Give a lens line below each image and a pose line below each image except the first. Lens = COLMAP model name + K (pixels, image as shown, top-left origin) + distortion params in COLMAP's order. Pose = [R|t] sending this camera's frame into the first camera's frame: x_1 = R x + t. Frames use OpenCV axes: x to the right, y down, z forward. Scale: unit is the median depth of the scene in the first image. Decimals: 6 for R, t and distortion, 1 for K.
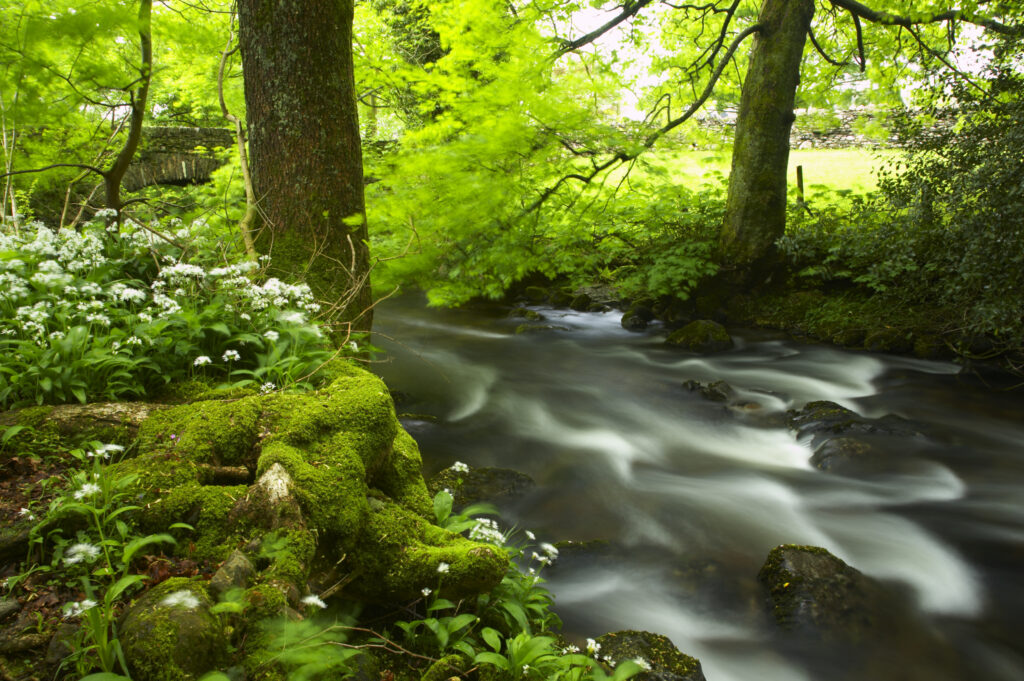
lens RADIAL K [[688.2, 0, 512.0], [0, 688.2, 340.5], [0, 0, 1]] dist [-0.115886, 0.074653]
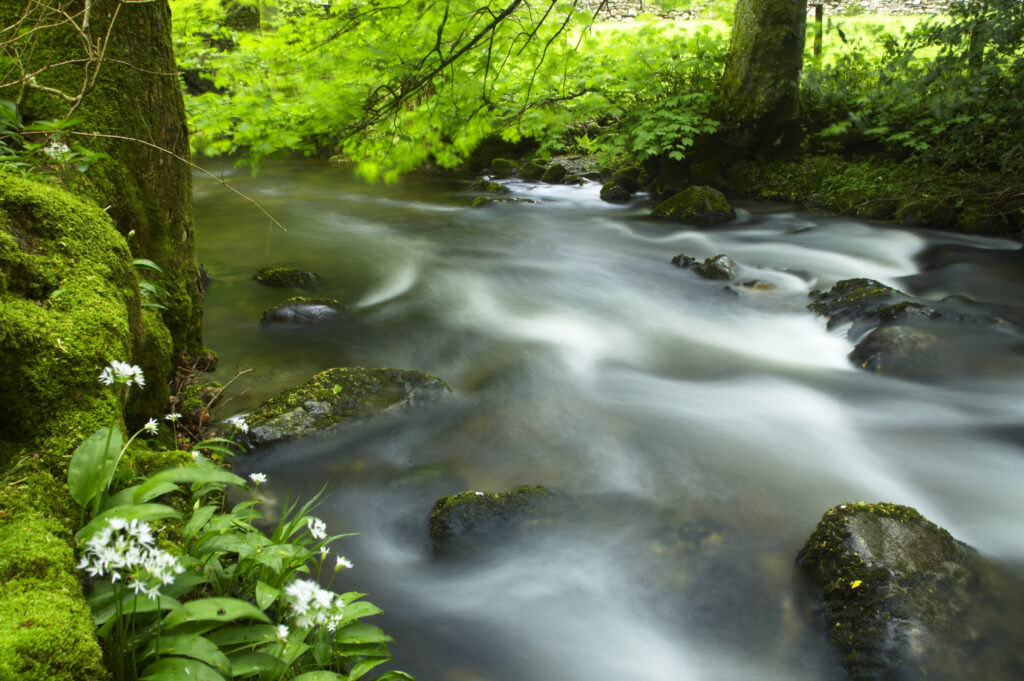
lens RADIAL K [[688.2, 0, 512.0], [0, 688.2, 340.5], [0, 0, 1]] dist [-0.115886, 0.074653]
pose [[0.999849, -0.007125, 0.015851, 0.046391], [0.004718, 0.989126, 0.146996, 0.033514], [-0.016726, -0.146899, 0.989010, 0.187936]]
